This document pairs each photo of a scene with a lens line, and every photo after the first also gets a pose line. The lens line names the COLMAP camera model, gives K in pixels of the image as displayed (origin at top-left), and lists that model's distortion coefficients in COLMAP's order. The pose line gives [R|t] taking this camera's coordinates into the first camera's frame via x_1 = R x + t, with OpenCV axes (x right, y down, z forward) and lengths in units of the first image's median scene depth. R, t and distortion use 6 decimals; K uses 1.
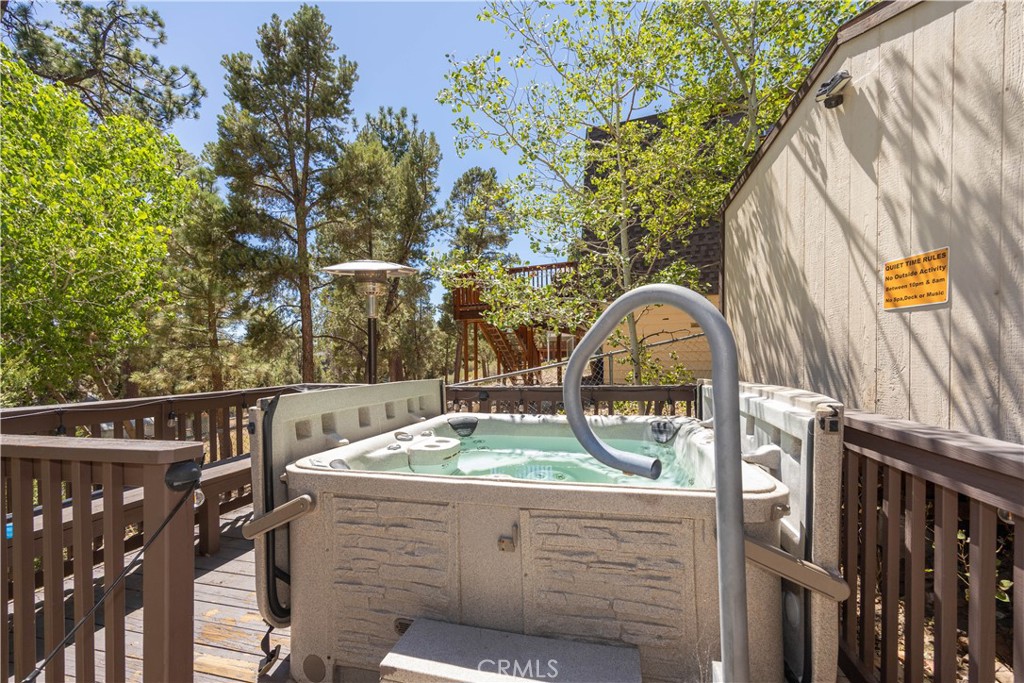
lens RADIAL K [[421.0, 0, 515.0], [0, 421.0, 375.5], [0, 0, 1]] dist [0.002633, 0.000415]
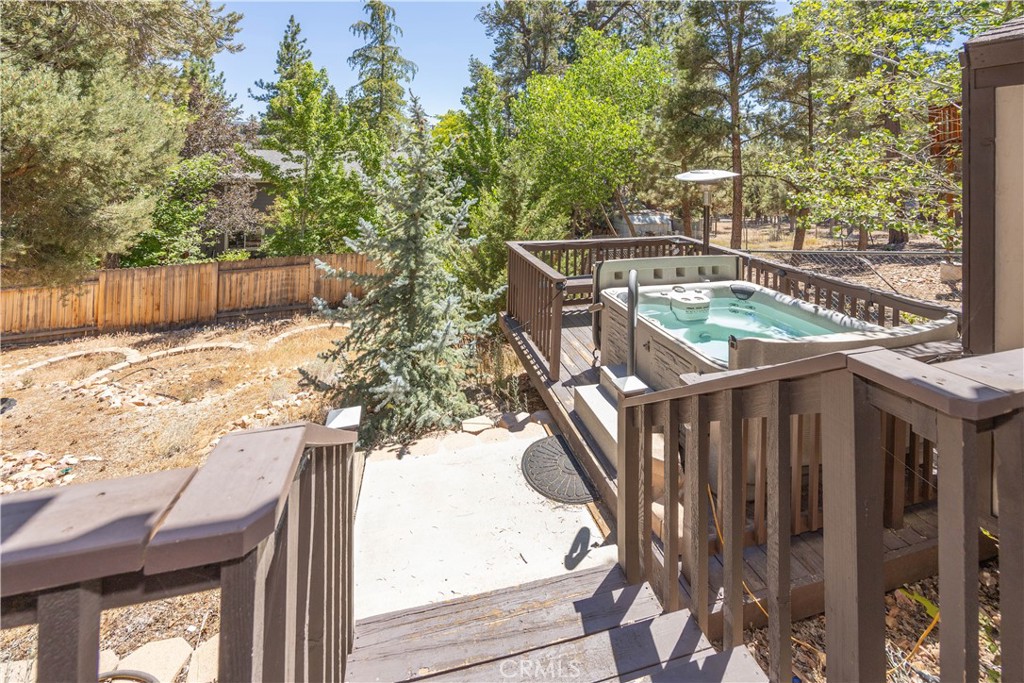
lens RADIAL K [[390.2, 0, 512.0], [0, 390.2, 341.5], [0, 0, 1]] dist [0.000517, 0.000140]
pose [[0.465296, 0.379740, -0.799561, 0.629924], [-0.048753, 0.912923, 0.405209, -0.223415], [0.883812, -0.149561, 0.443293, -0.294512]]
